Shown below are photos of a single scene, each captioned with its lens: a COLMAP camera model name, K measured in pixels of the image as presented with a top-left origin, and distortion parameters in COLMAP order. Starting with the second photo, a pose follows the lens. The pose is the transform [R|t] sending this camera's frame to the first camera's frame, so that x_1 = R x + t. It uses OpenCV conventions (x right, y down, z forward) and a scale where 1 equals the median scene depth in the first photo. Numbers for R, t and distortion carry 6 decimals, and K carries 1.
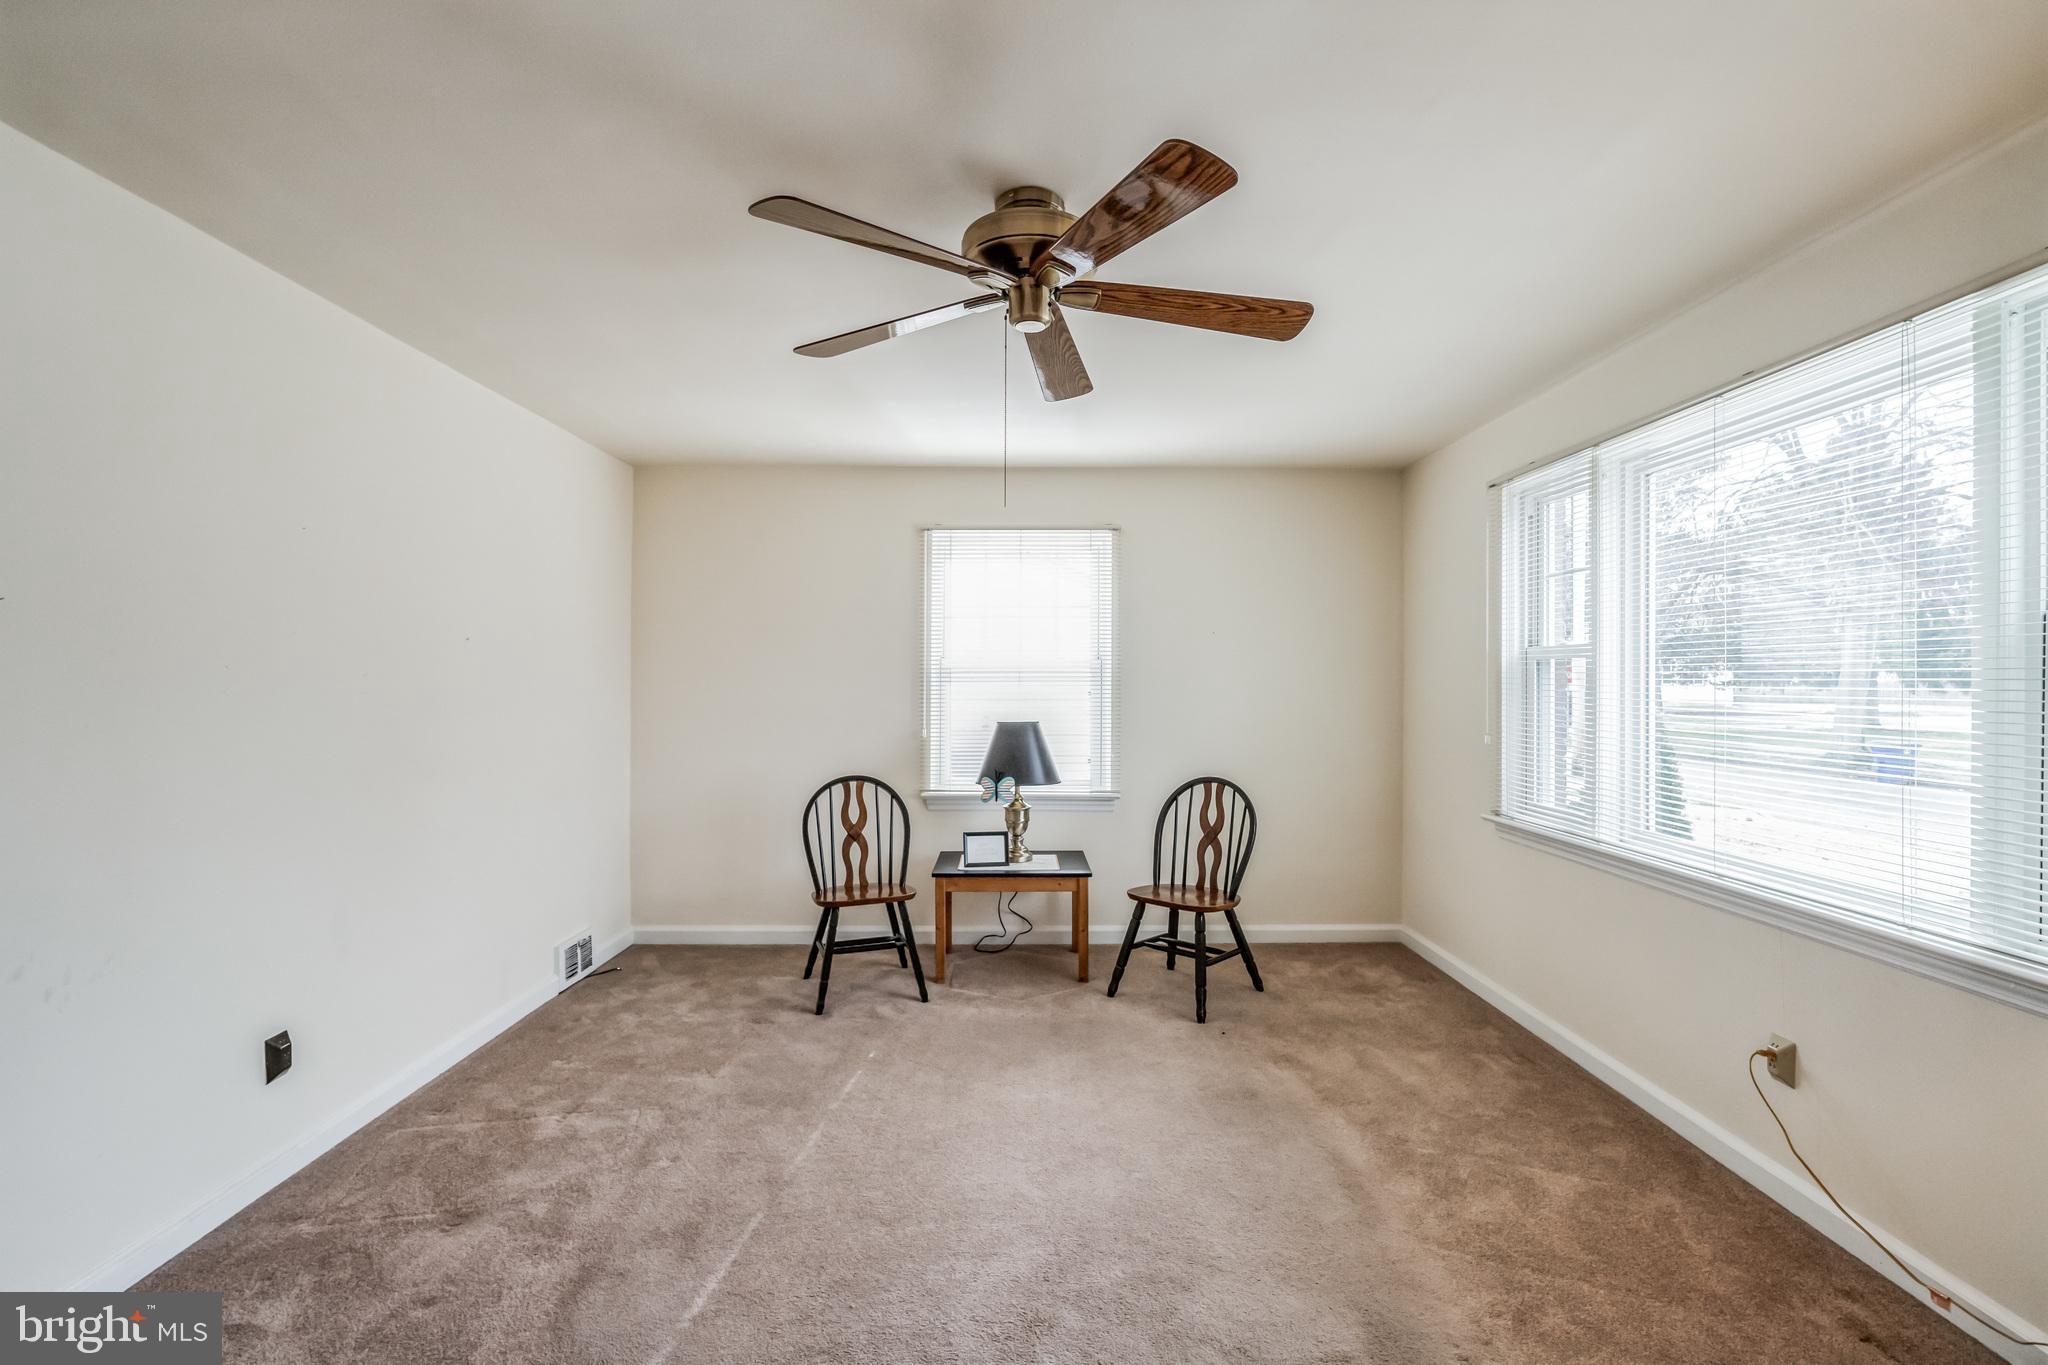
lens RADIAL K [[895.9, 0, 1024.0], [0, 895.9, 682.5], [0, 0, 1]] dist [-0.006781, 0.000378]
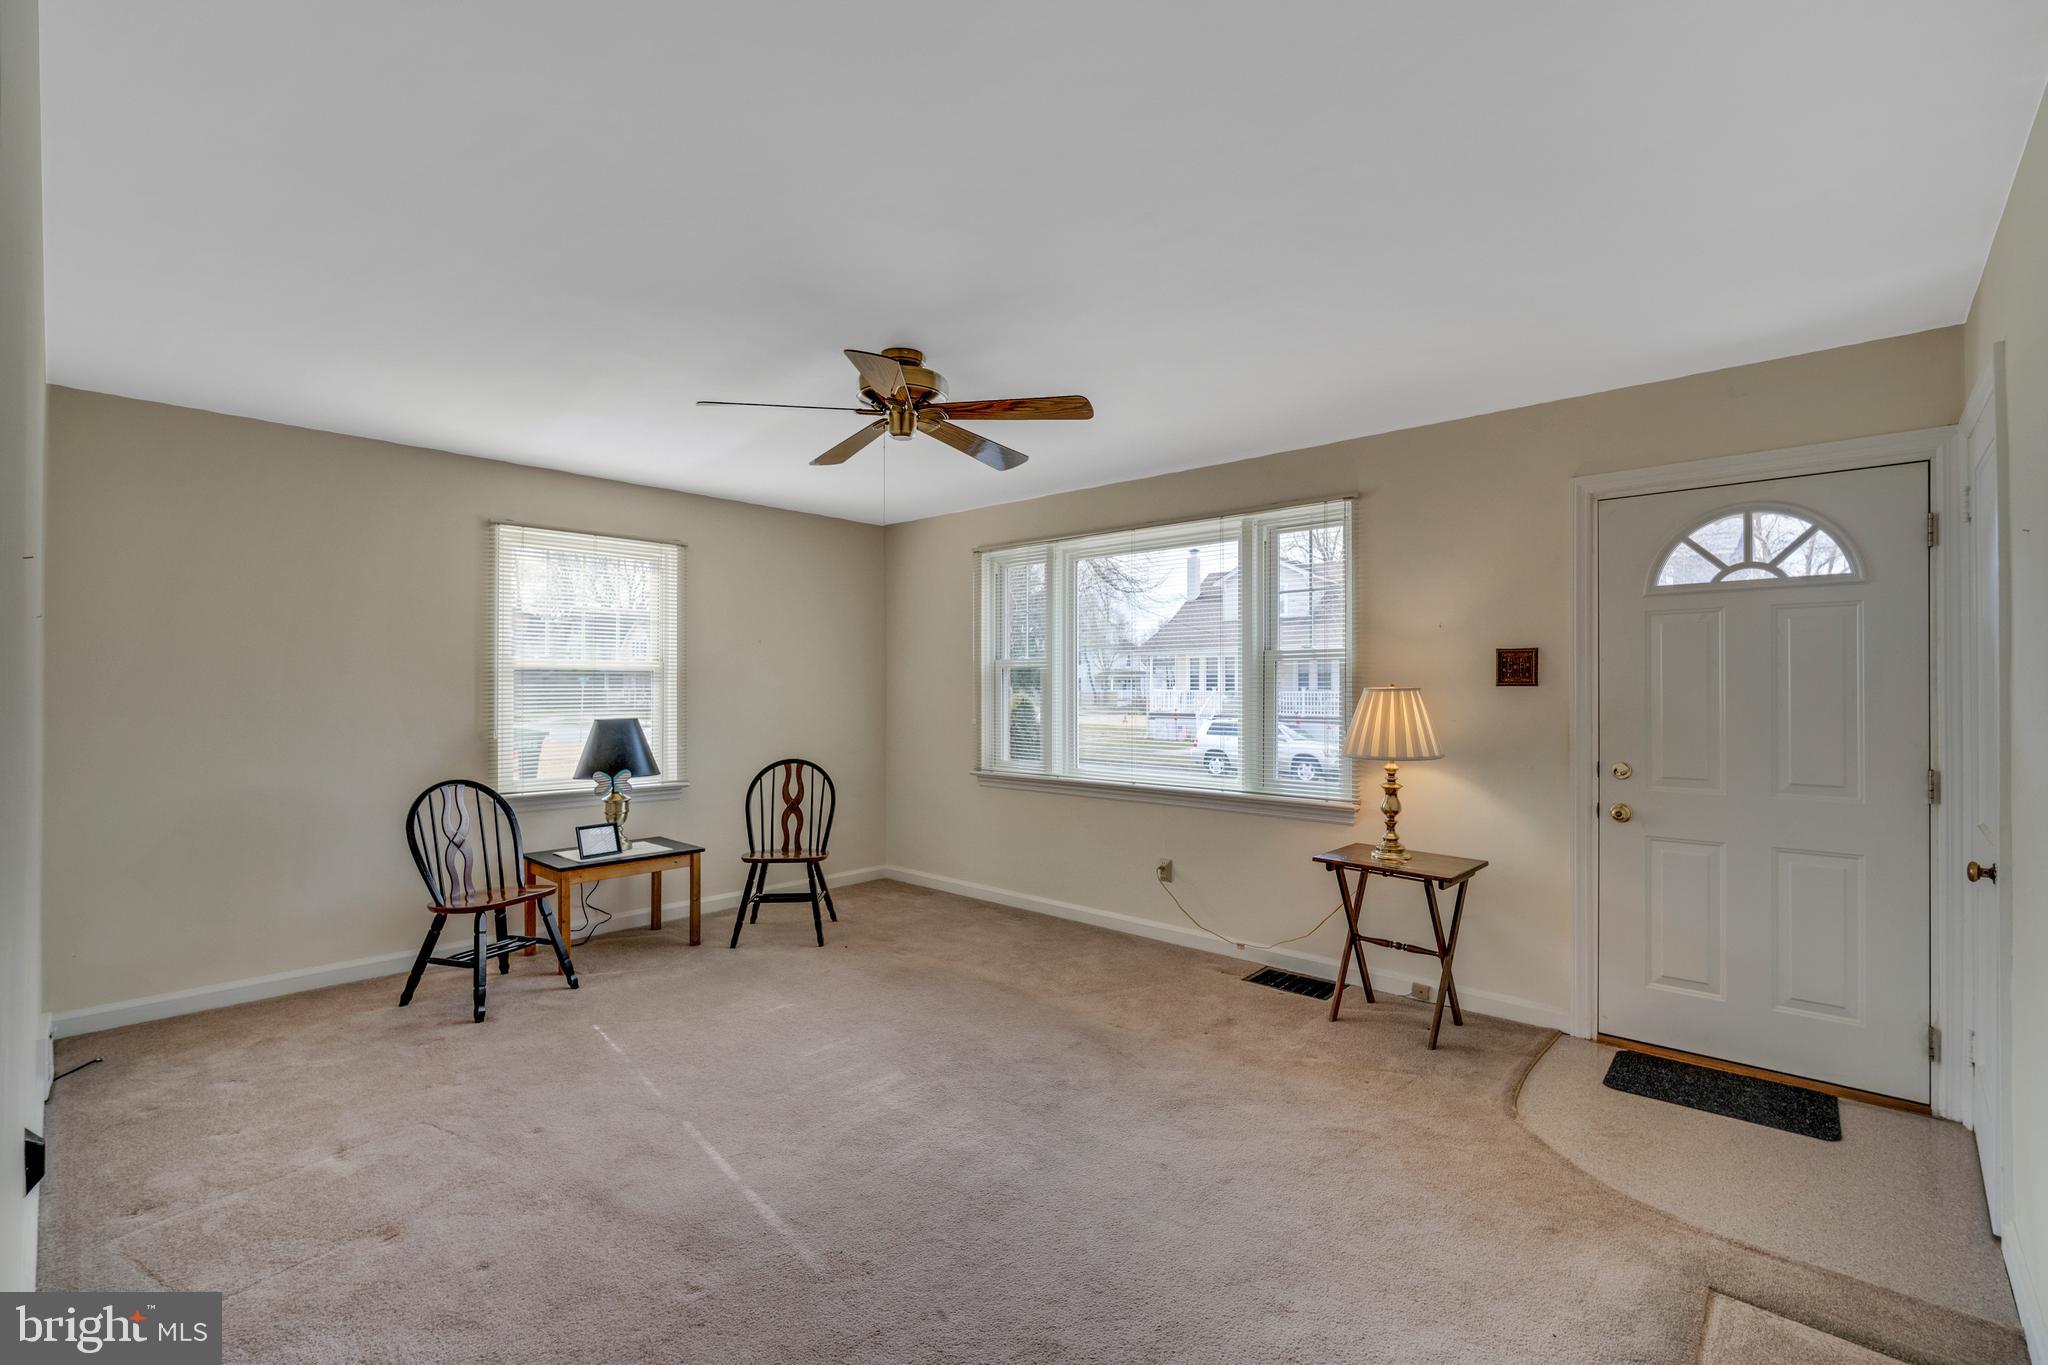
lens RADIAL K [[902.0, 0, 1024.0], [0, 902.0, 682.5], [0, 0, 1]] dist [-0.000362, 0.000330]
pose [[0.685802, 0.004146, 0.727776, -0.516917], [0.003788, 0.999950, -0.009266, 0.014063], [-0.727778, 0.009111, 0.685752, -0.096948]]
